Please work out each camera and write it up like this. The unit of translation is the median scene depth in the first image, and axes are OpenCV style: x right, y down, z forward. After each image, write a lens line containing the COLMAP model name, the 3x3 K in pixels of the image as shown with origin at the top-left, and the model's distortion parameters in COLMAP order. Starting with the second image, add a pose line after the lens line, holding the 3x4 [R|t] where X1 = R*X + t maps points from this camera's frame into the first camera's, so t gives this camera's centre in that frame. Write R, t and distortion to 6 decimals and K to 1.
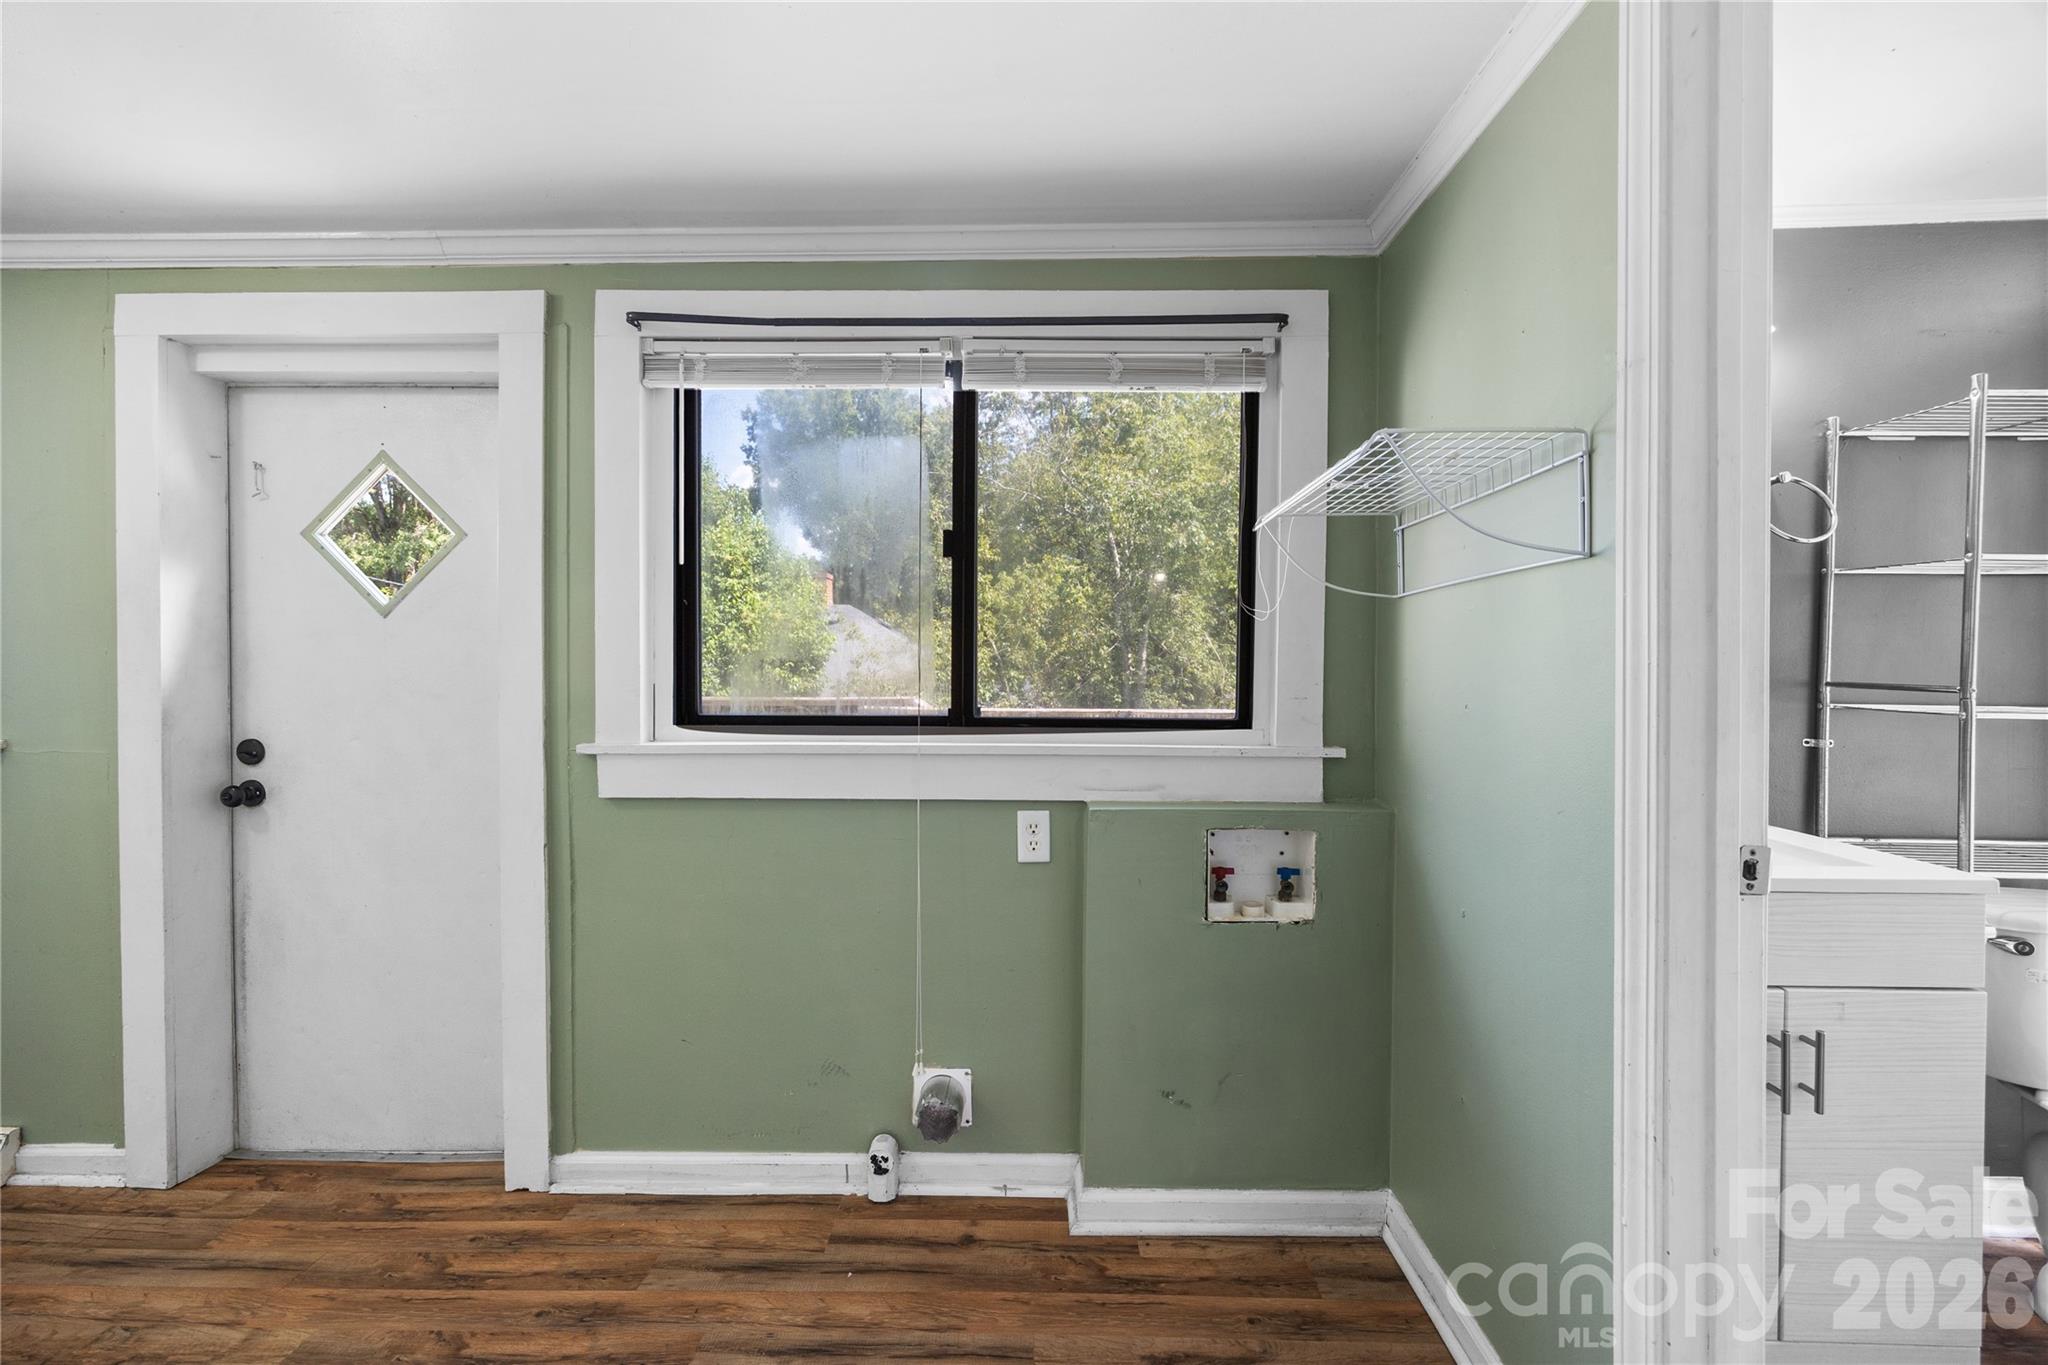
lens RADIAL K [[800.3, 0, 1049.8], [0, 800.3, 668.7], [0, 0, 1]] dist [-0.000204, 0.000151]
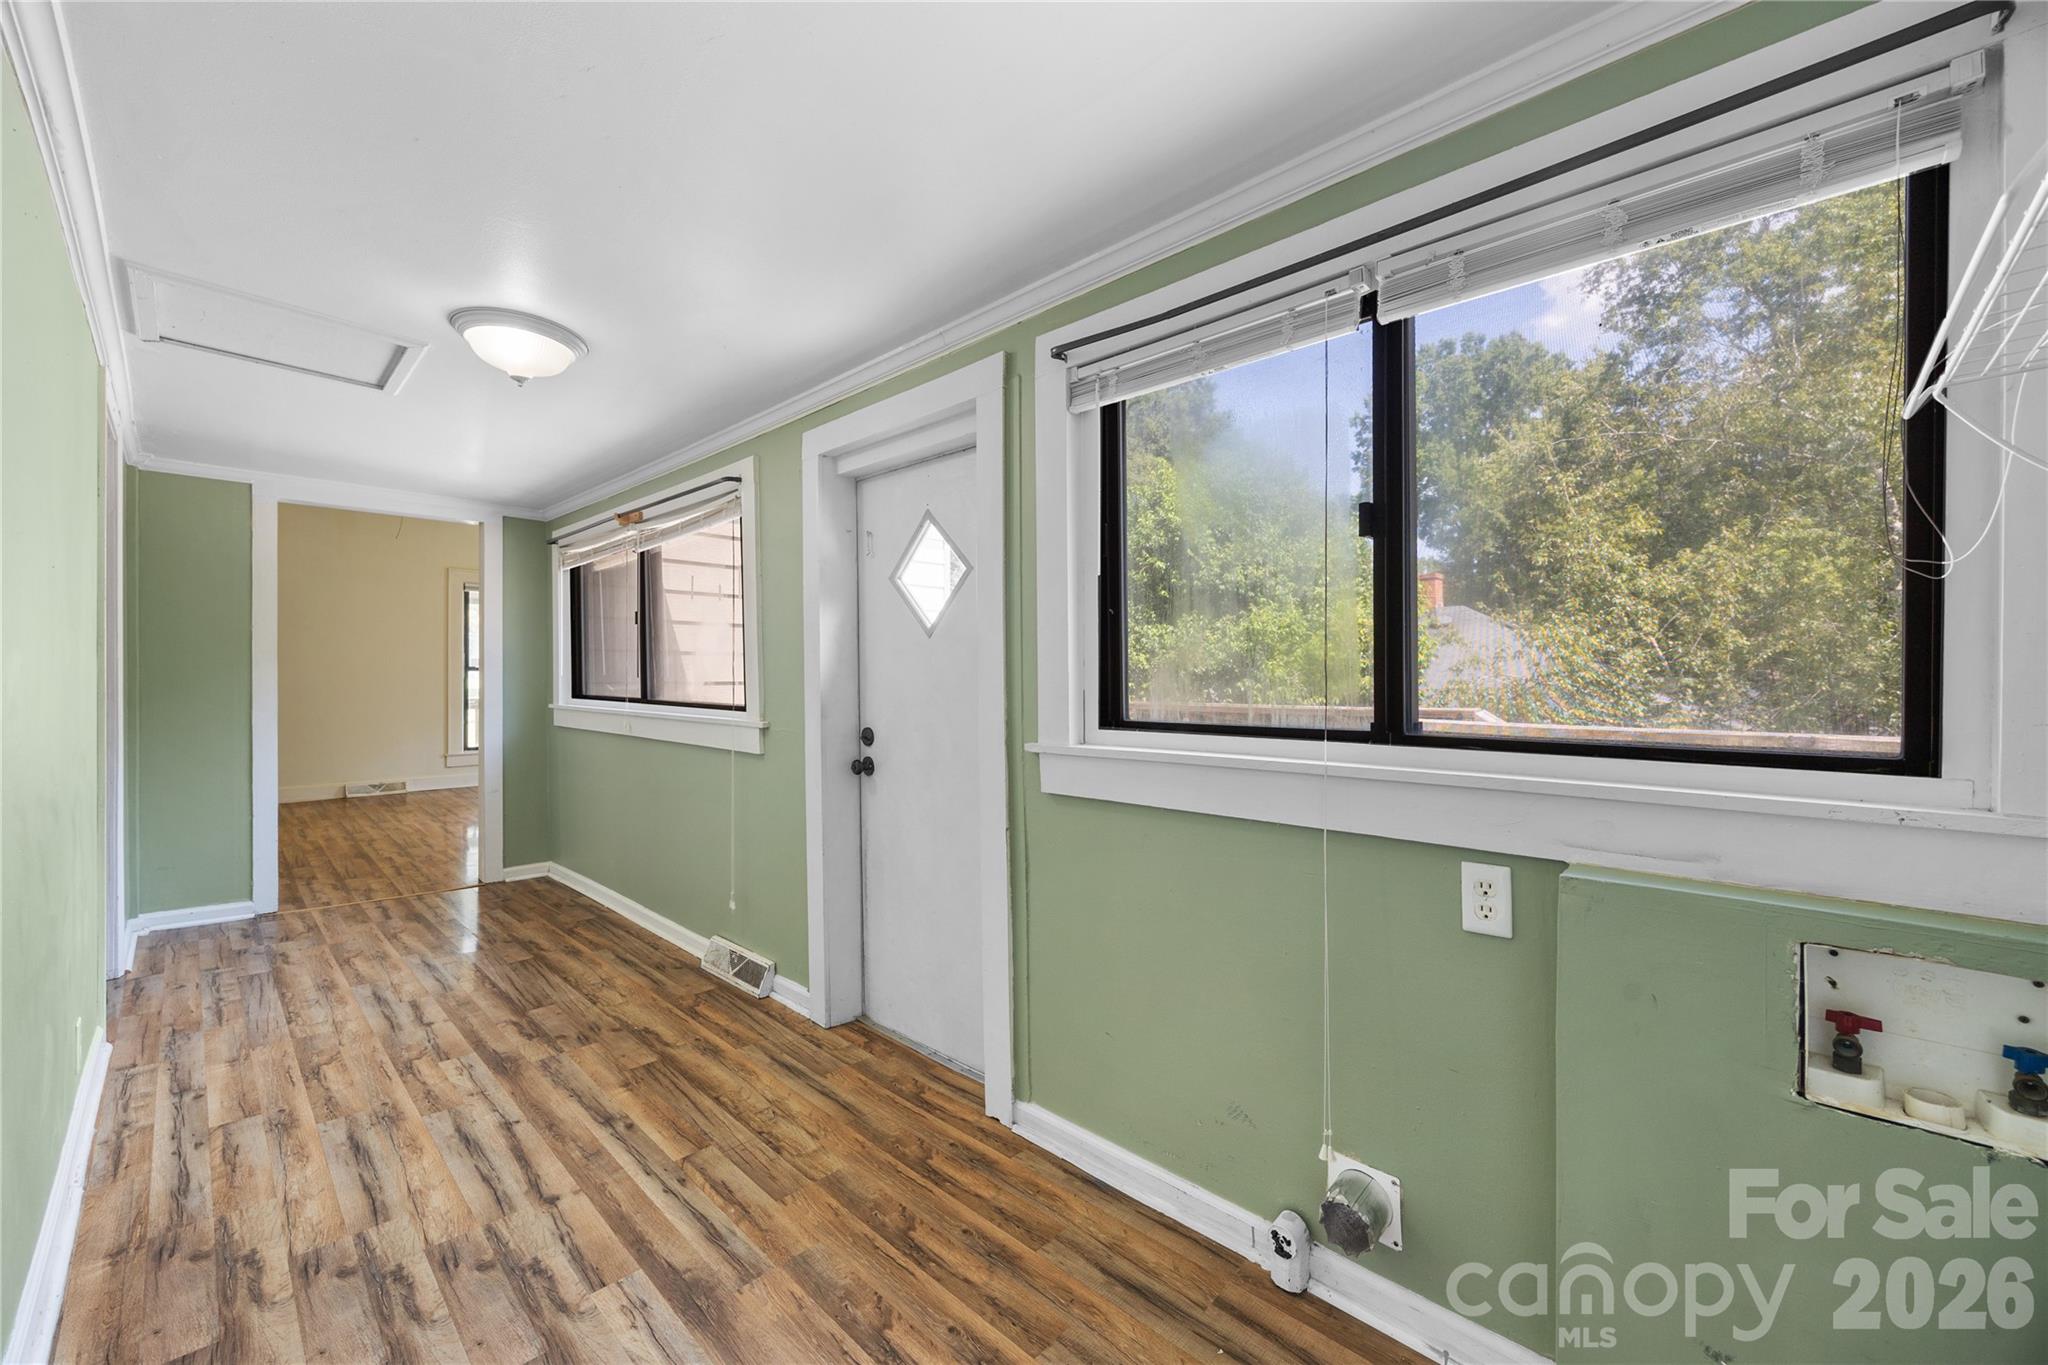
lens RADIAL K [[800.3, 0, 1011.3], [0, 800.3, 675.3], [0, 0, 1]] dist [-0.000204, 0.000151]
pose [[0.725335, -0.006224, -0.688368, 0.173527], [0.004448, 0.999981, -0.004353, 0.004000], [0.688382, 0.000096, 0.725348, 0.164507]]
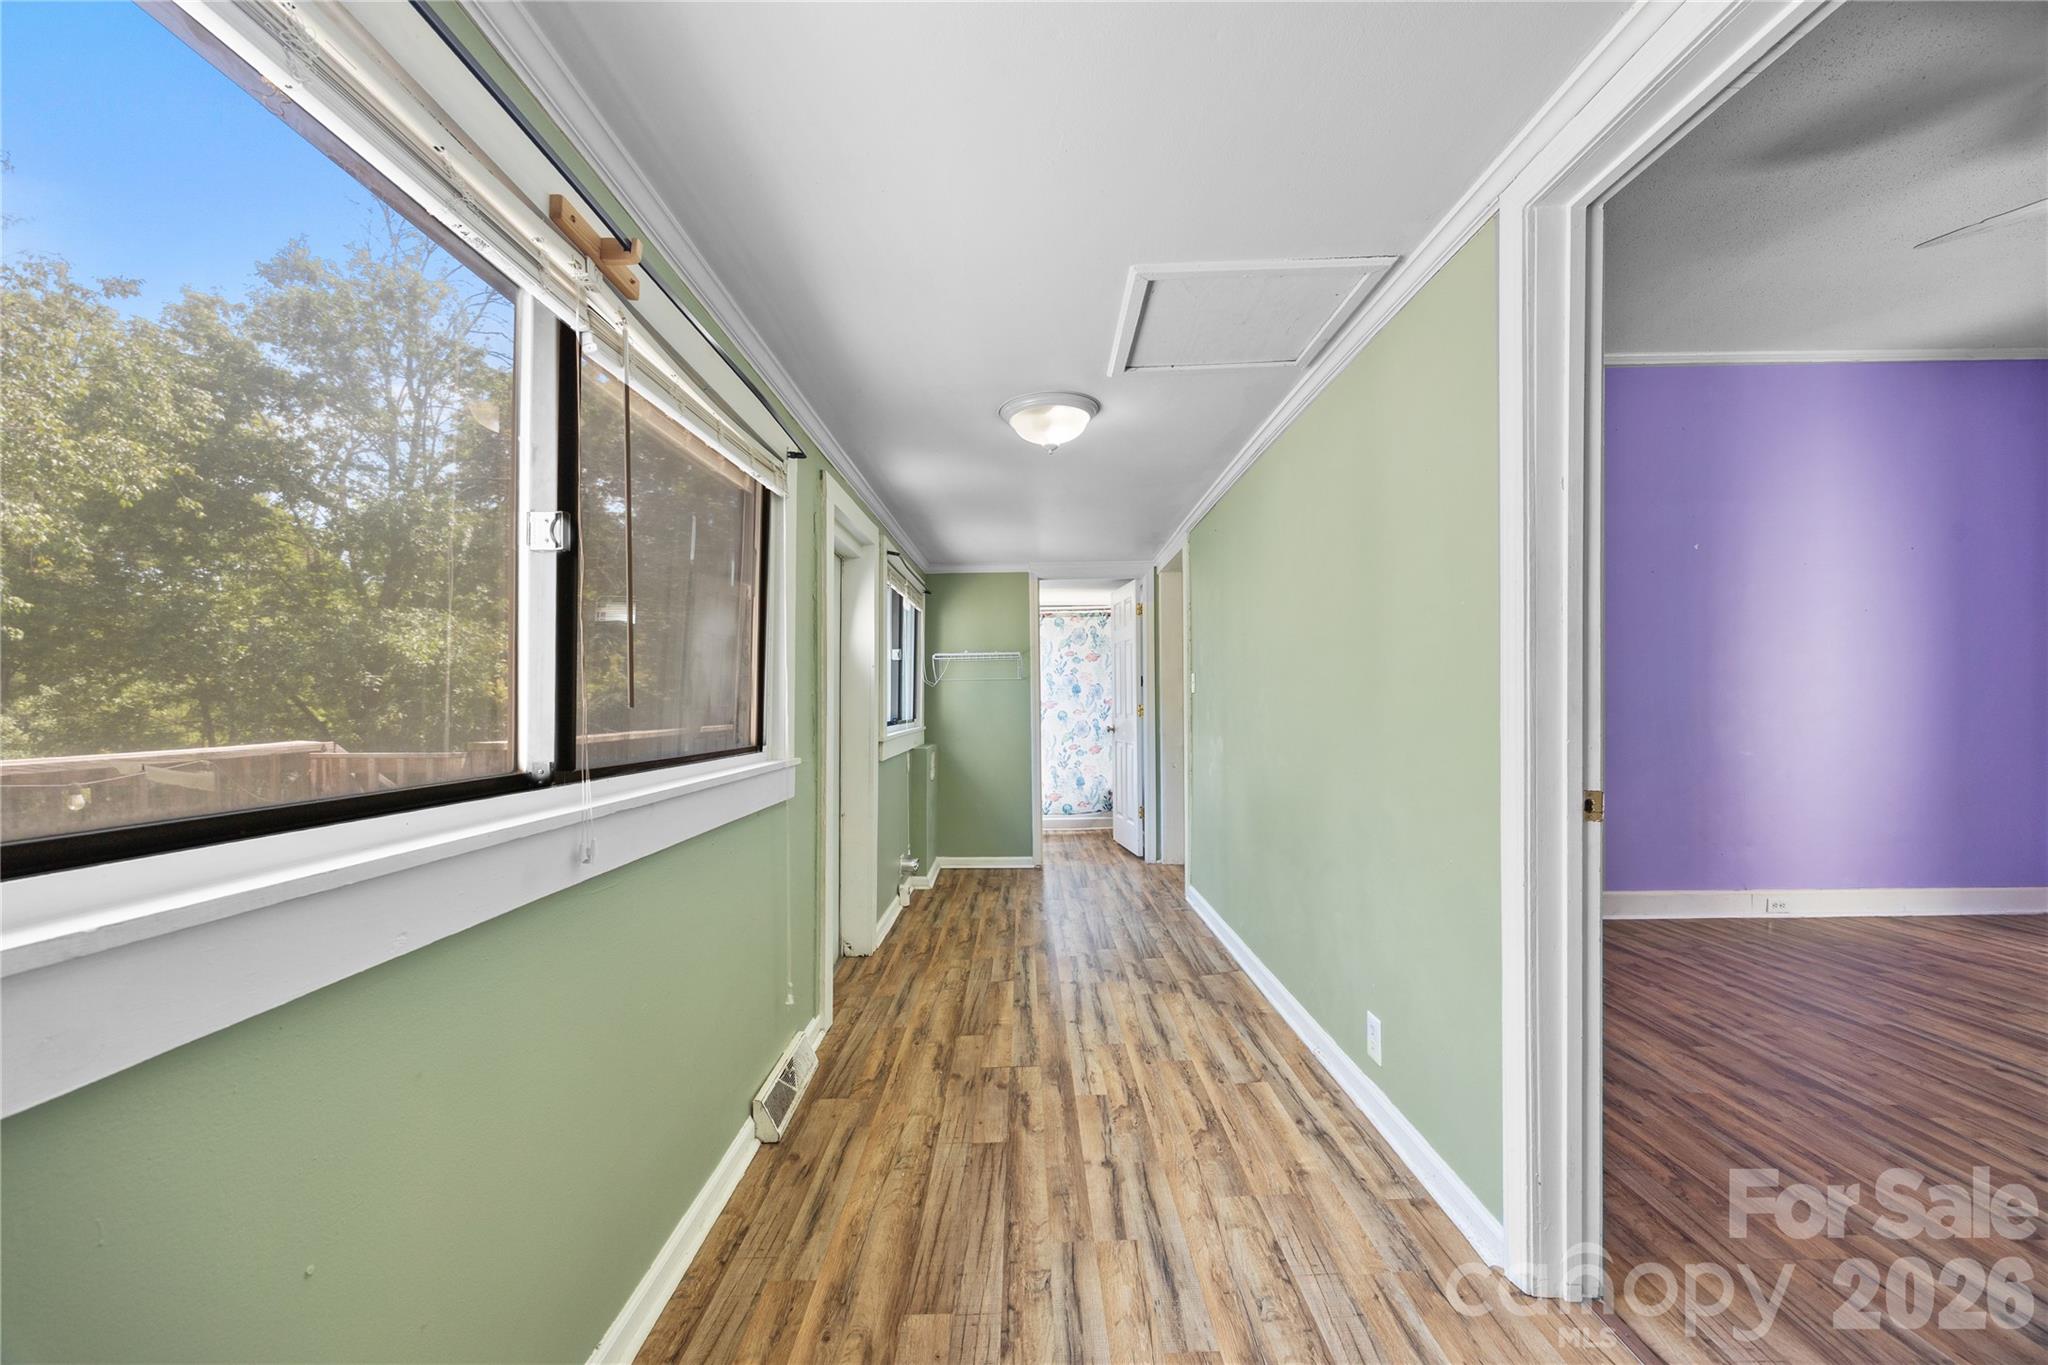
lens RADIAL K [[800.3, 0, 1028.6], [0, 800.3, 713.2], [0, 0, 1]] dist [-0.000204, 0.000151]
pose [[-0.018936, -0.020509, 0.999610, -2.773584], [0.016174, 0.999652, 0.020817, -0.018707], [-0.999690, 0.016562, -0.018598, 0.622336]]
